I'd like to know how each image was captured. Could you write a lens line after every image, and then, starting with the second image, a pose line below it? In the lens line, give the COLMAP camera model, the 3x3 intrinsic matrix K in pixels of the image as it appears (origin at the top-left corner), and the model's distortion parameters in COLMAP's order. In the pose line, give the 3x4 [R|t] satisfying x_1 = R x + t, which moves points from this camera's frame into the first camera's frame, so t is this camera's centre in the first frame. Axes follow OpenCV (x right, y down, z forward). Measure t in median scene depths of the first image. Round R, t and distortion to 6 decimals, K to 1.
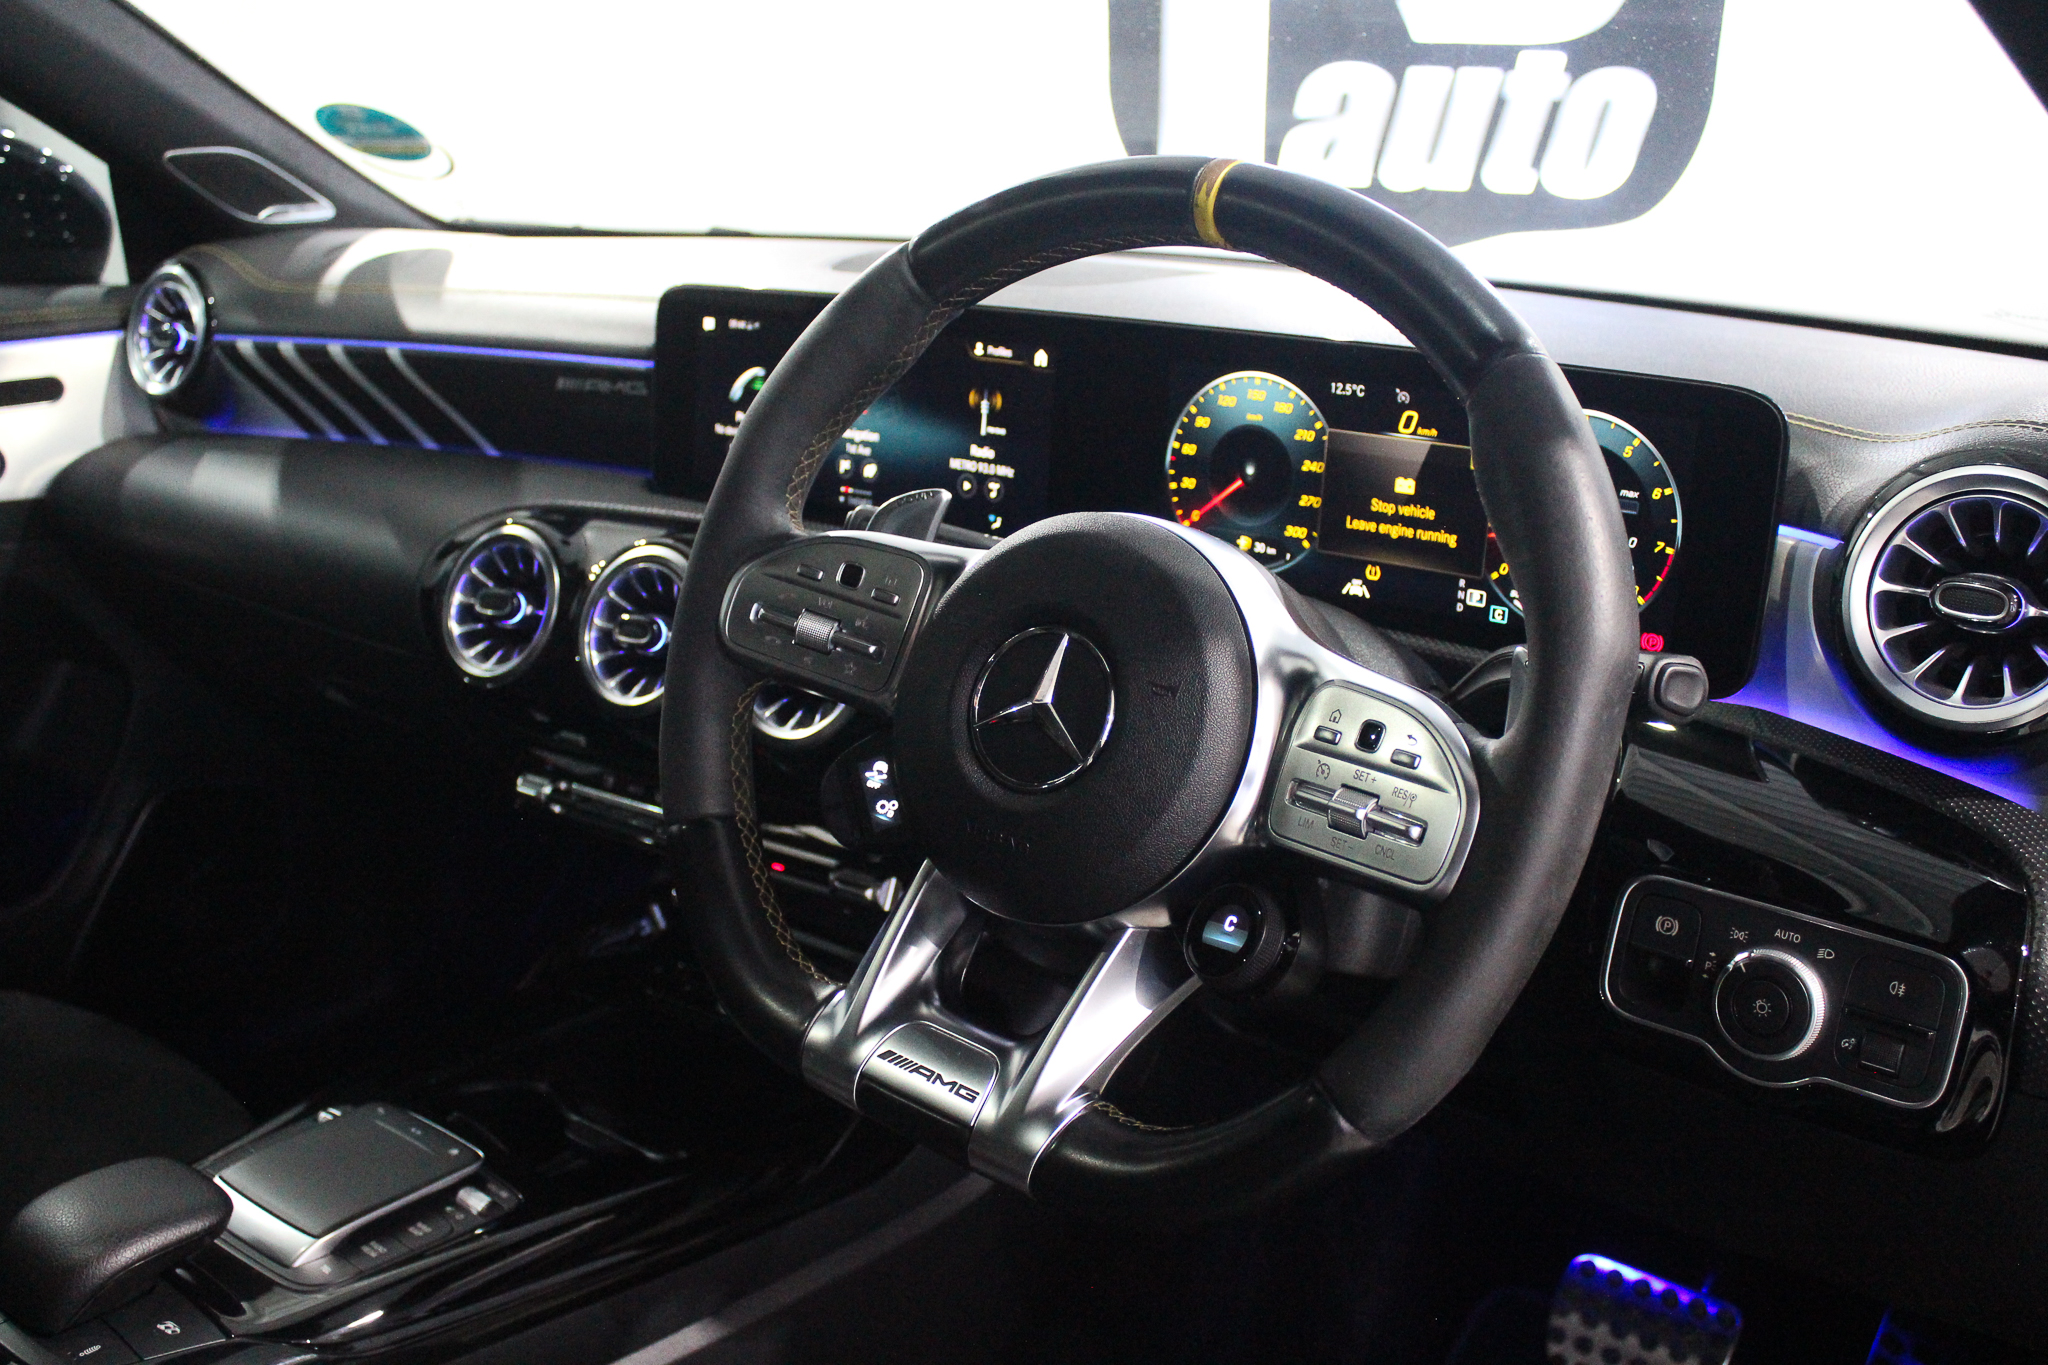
lens RADIAL K [[2023.8, 0, 1017.0], [0, 2023.8, 784.3], [0, 0, 1]] dist [-0.144299, 0.146196]
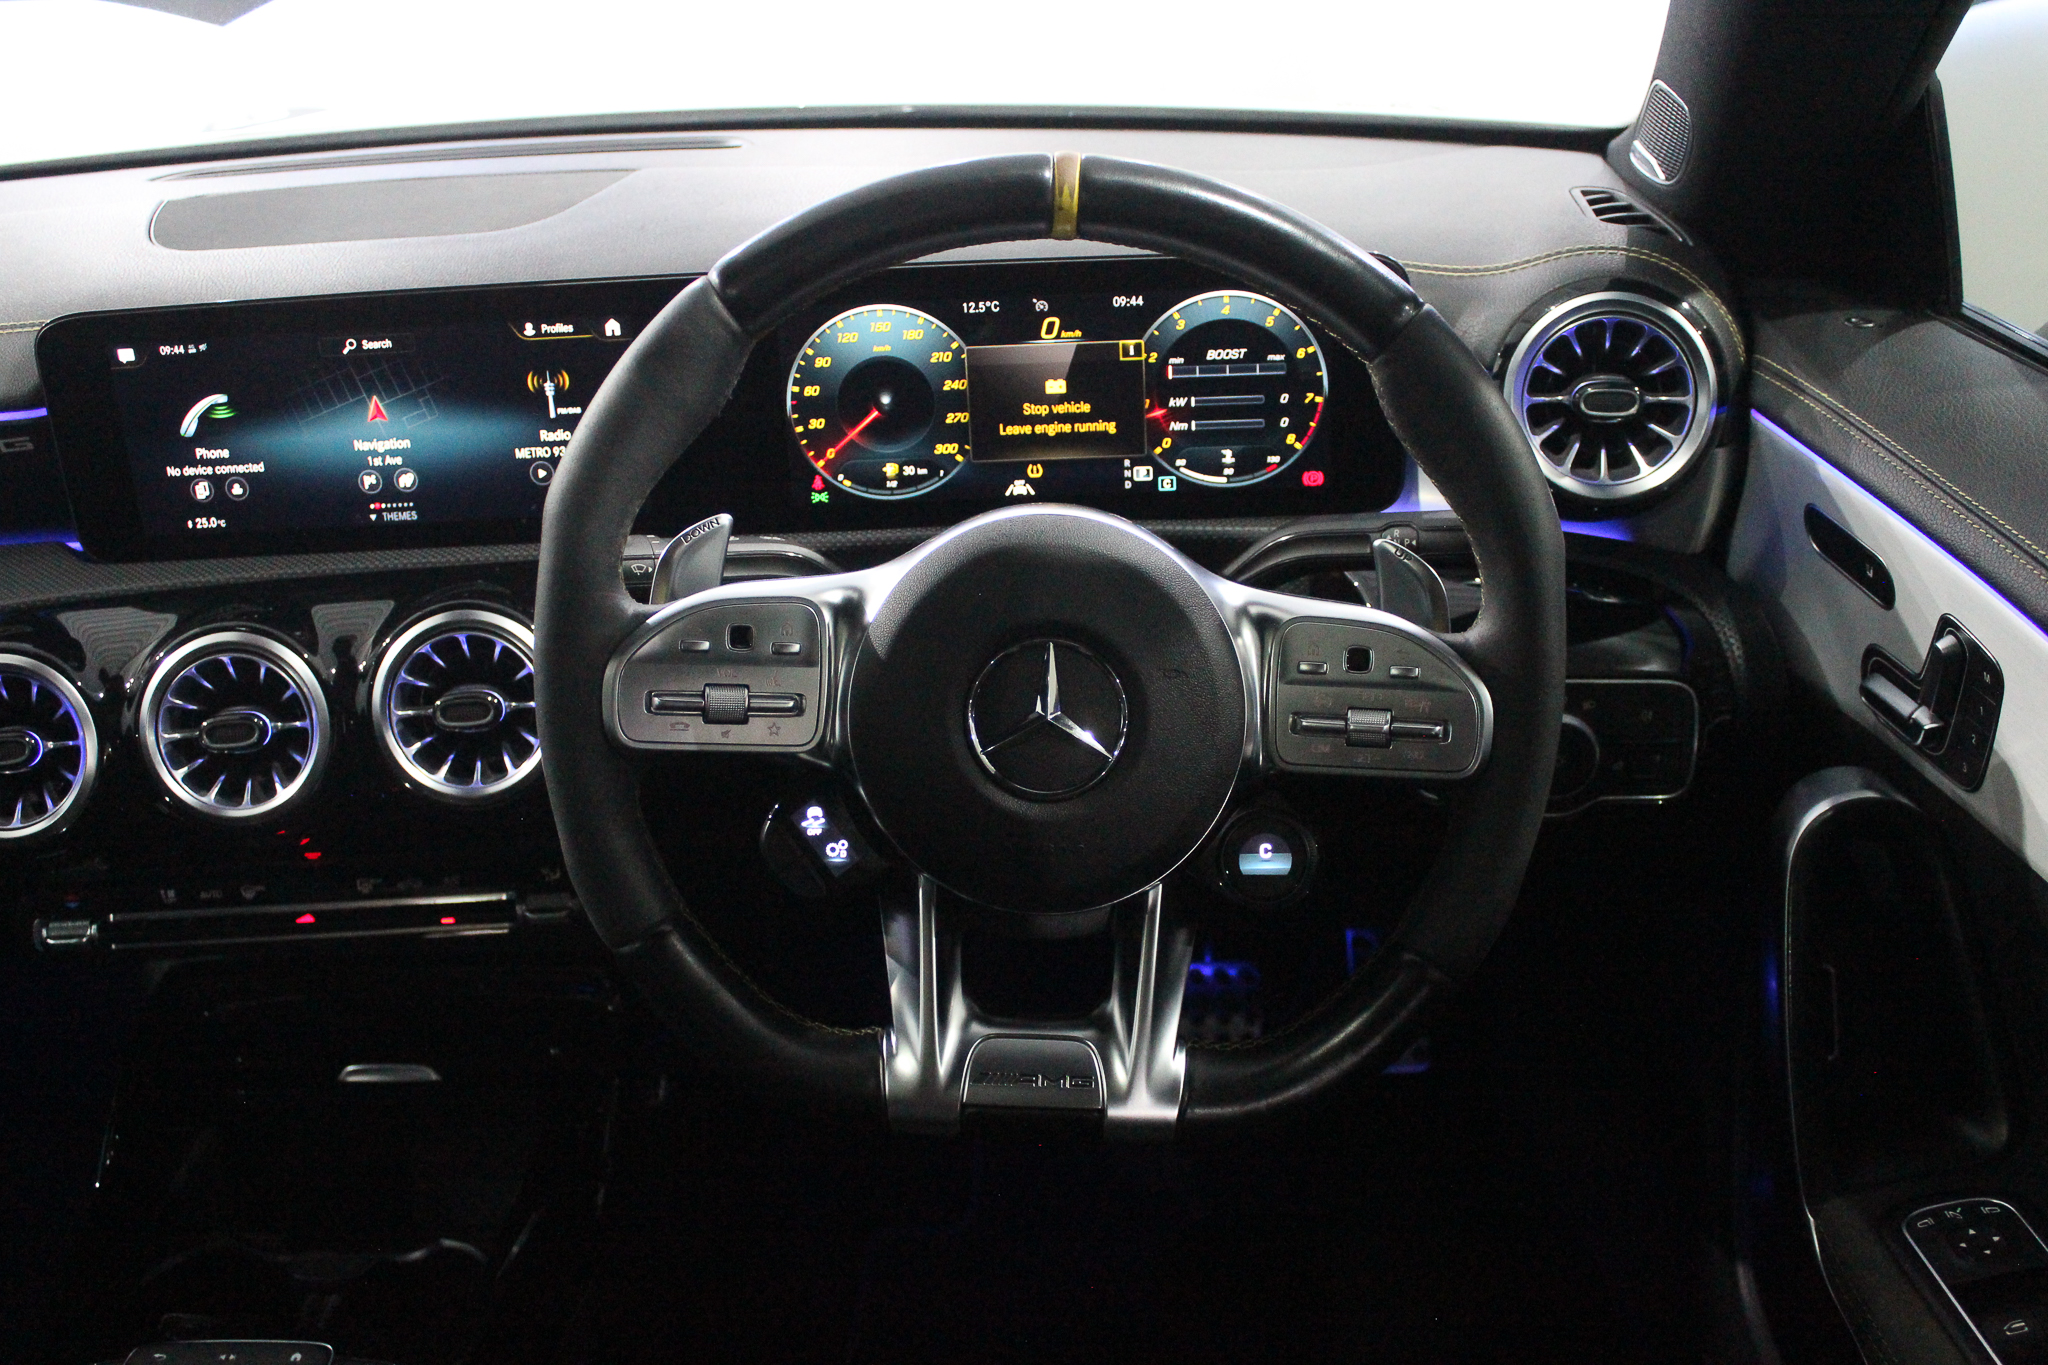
lens RADIAL K [[2023.8, 0, 1017.0], [0, 2023.8, 784.3], [0, 0, 1]] dist [-0.144299, 0.146196]
pose [[0.790902, -0.336969, 0.510810, -0.428317], [0.249953, 0.939815, 0.232964, -0.198774], [-0.558568, -0.056573, 0.827527, 0.111663]]
